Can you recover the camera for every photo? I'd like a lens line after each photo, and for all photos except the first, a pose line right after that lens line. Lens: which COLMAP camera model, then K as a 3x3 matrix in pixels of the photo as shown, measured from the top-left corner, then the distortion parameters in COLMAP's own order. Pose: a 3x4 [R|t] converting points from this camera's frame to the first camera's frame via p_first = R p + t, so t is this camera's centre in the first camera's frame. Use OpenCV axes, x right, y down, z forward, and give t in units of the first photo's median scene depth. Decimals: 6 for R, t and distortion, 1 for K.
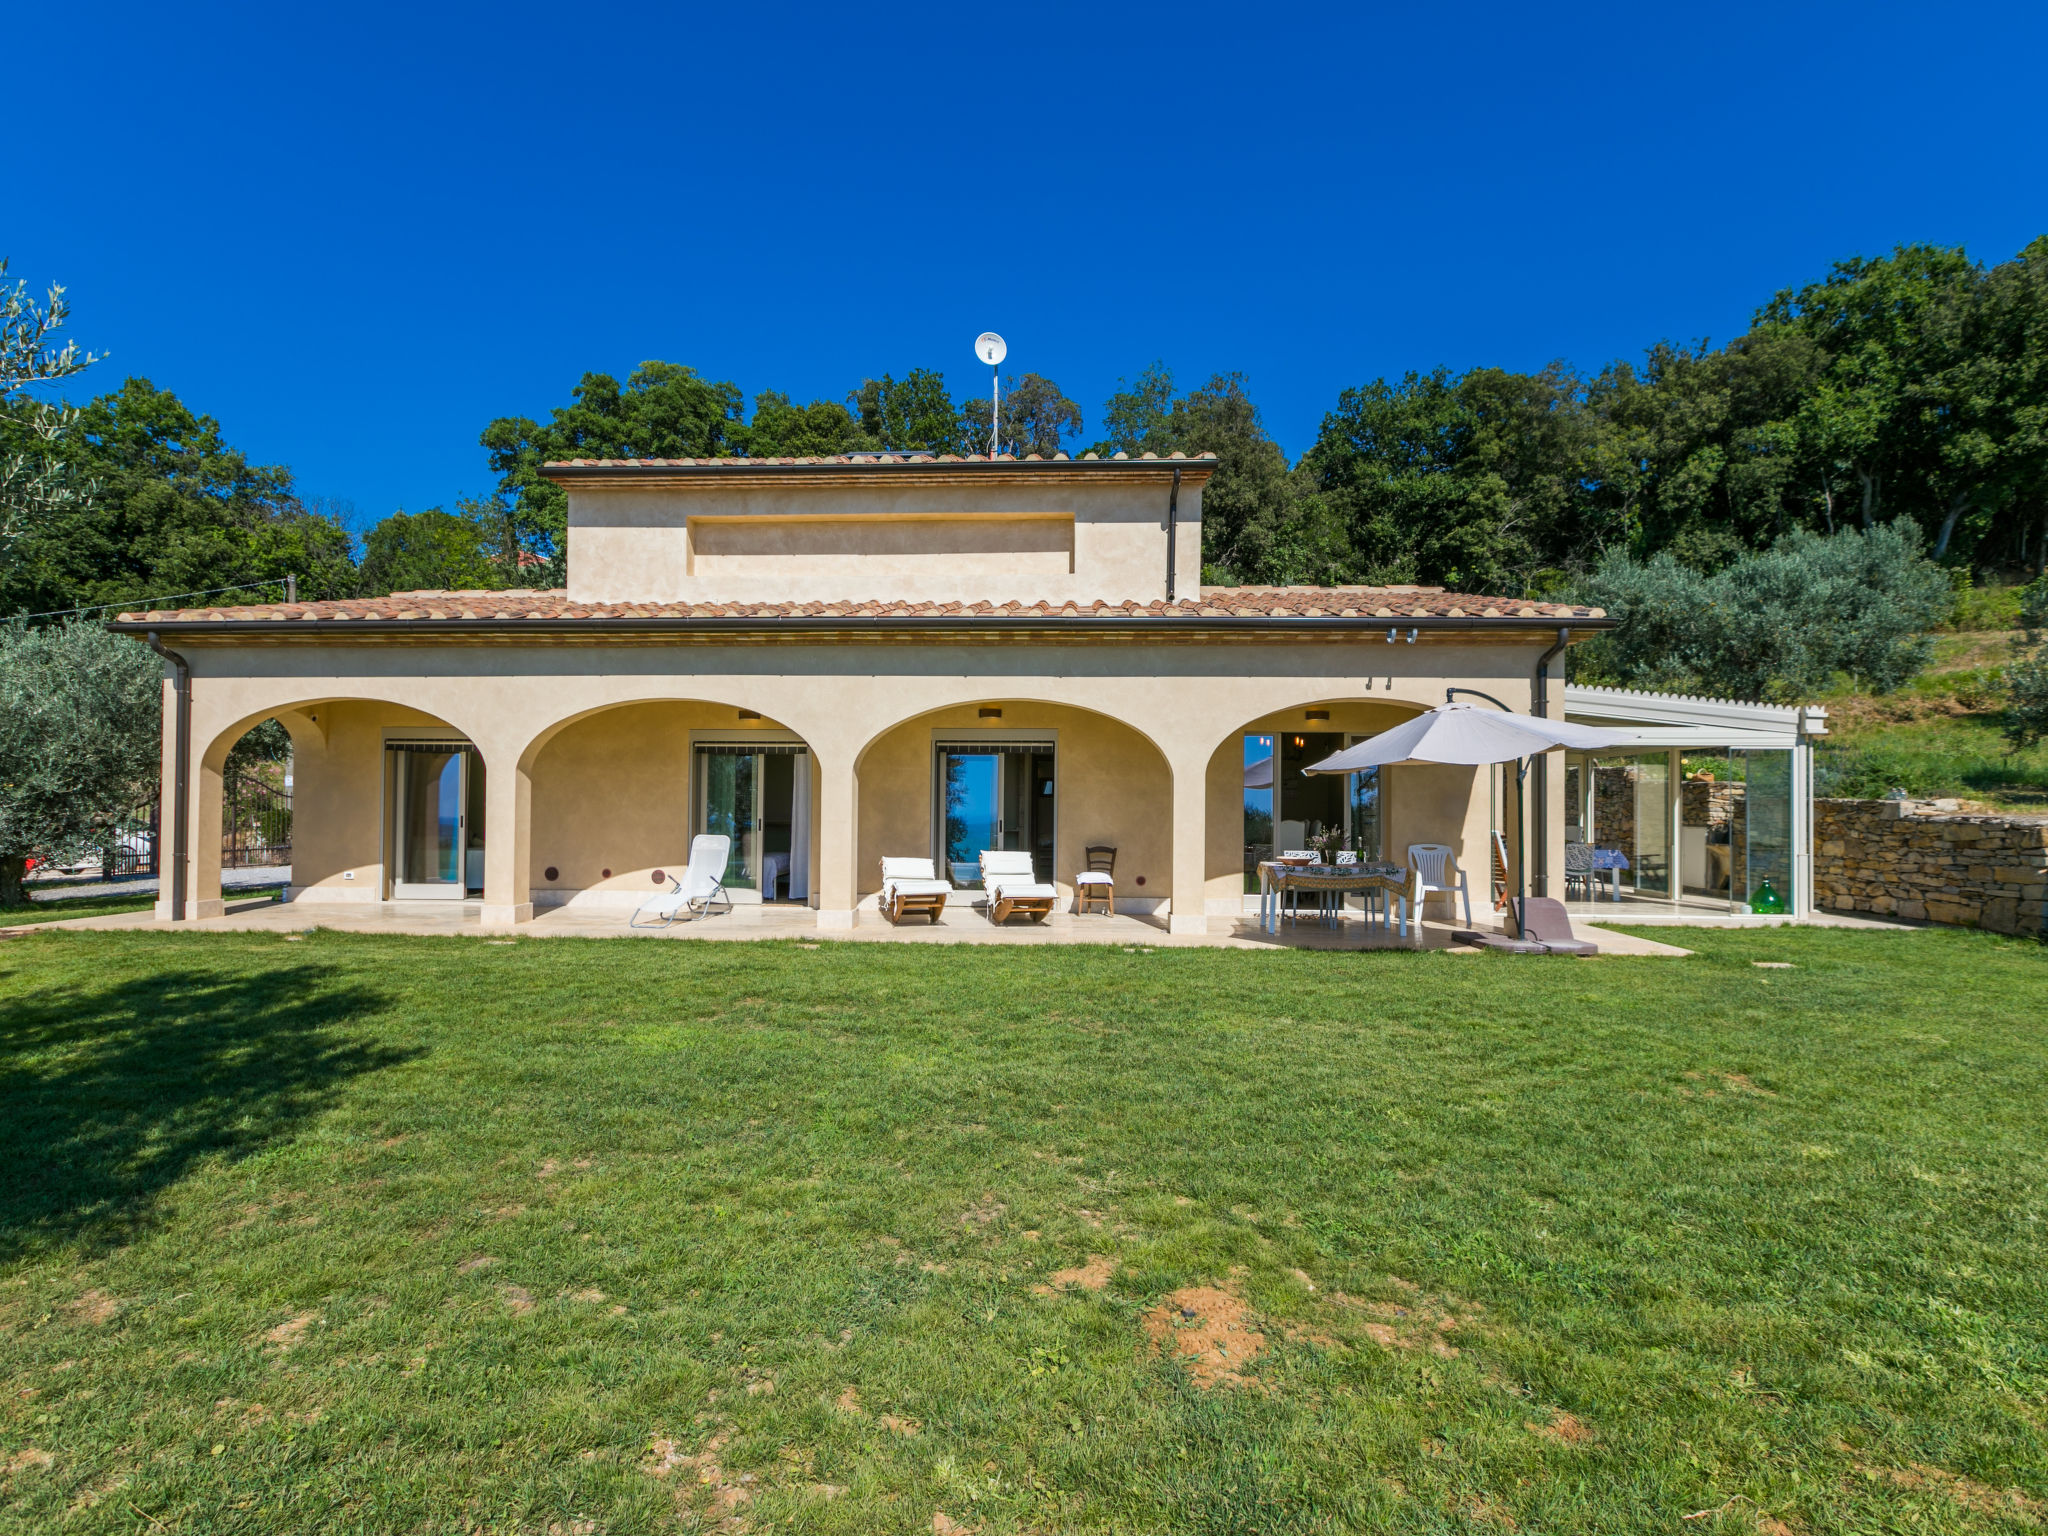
lens RADIAL K [[1031.4, 0, 1028.1], [0, 1031.4, 791.1], [0, 0, 1]] dist [0.001961, -0.000349]
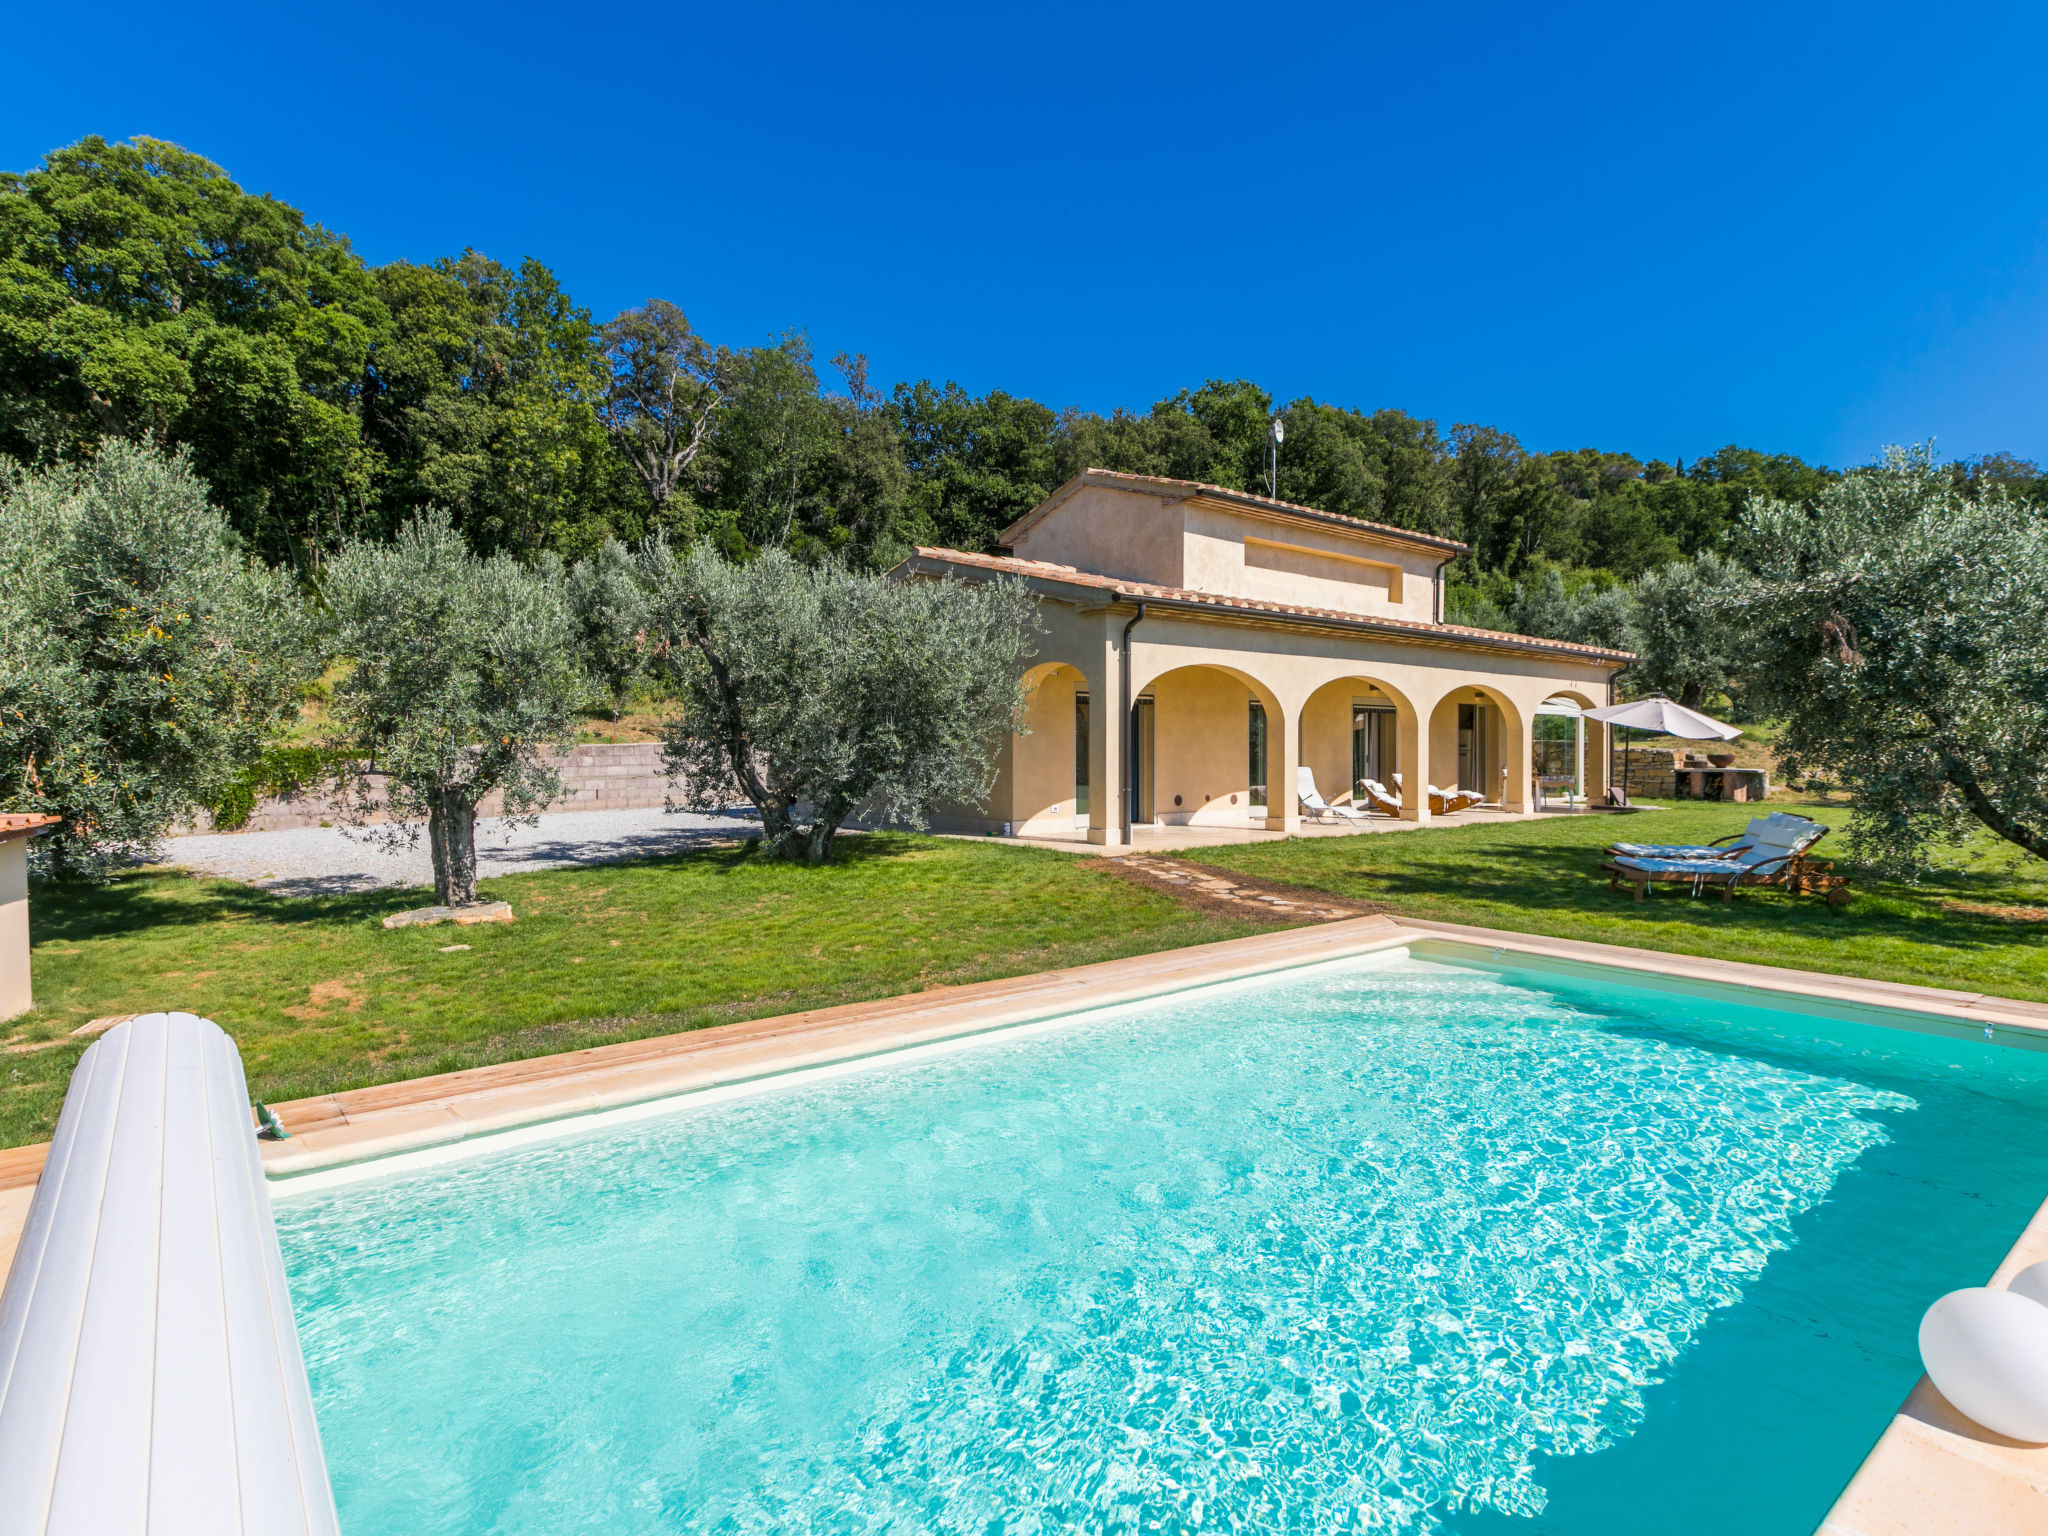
lens RADIAL K [[1045.9, 0, 1013.2], [0, 1045.9, 759.5], [0, 0, 1]] dist [-0.000573, -0.000300]
pose [[0.750609, -0.013866, 0.660601, -1.506206], [-0.004092, 0.999663, 0.025632, -0.003769], [-0.660734, -0.021943, 0.750300, 0.158909]]
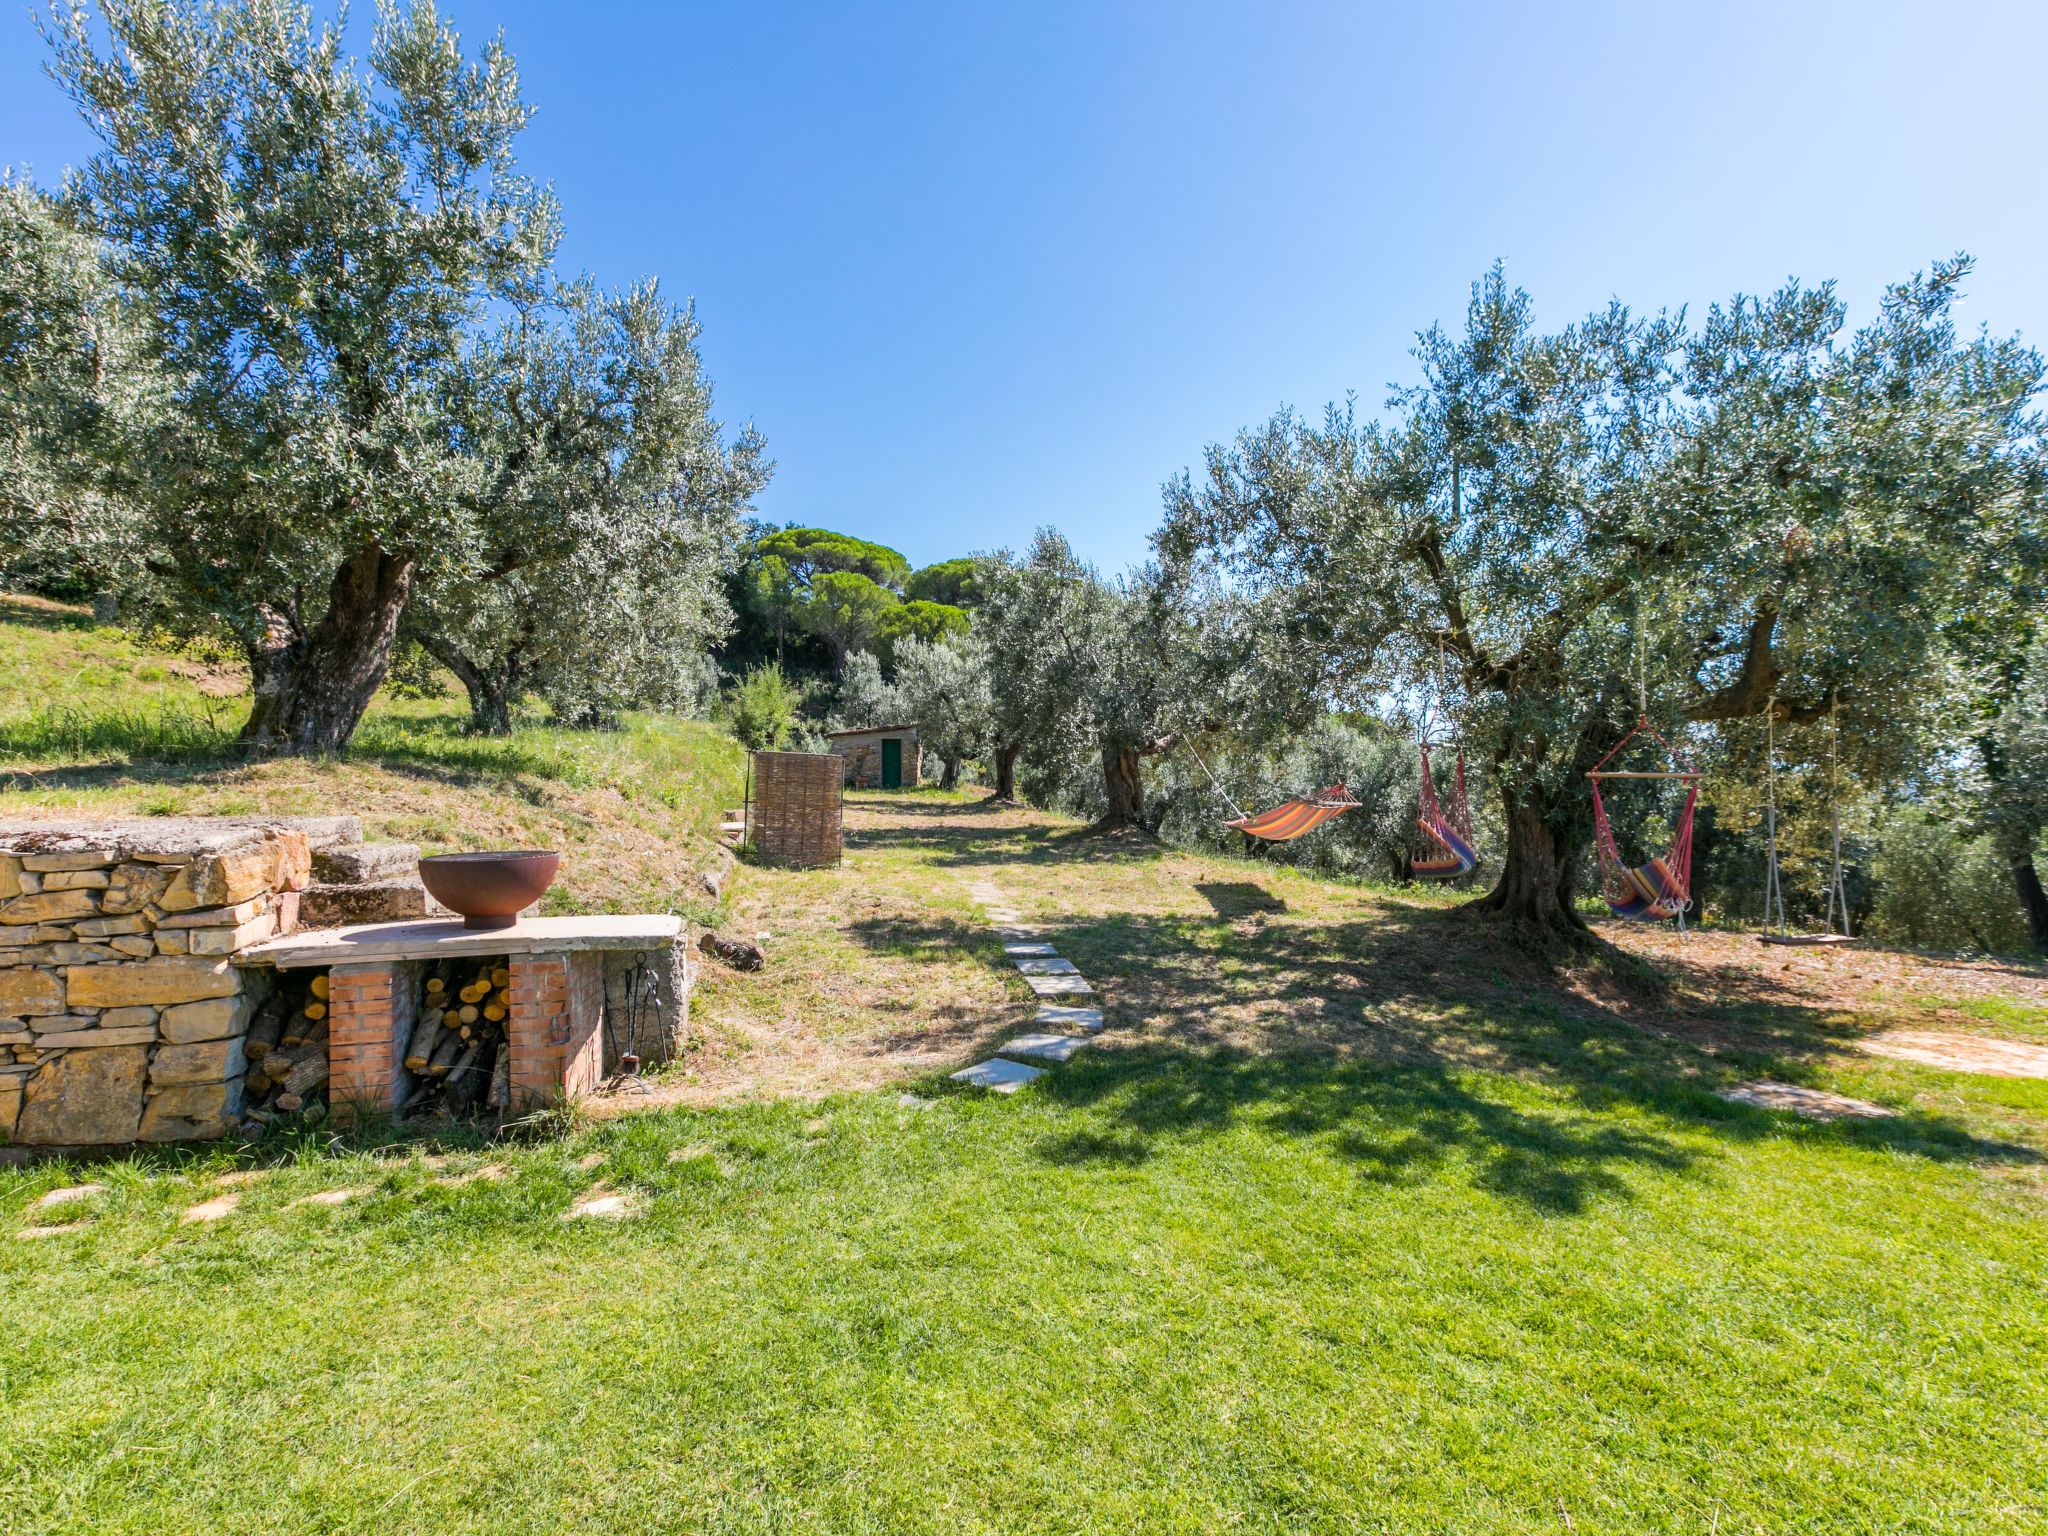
lens RADIAL K [[1031.4, 0, 1028.1], [0, 1031.4, 791.1], [0, 0, 1]] dist [0.001961, -0.000349]
pose [[-0.274086, -0.026902, 0.961329, 0.436580], [-0.032556, 0.999295, 0.018683, -0.006457], [-0.961154, -0.026176, -0.274768, 0.686718]]
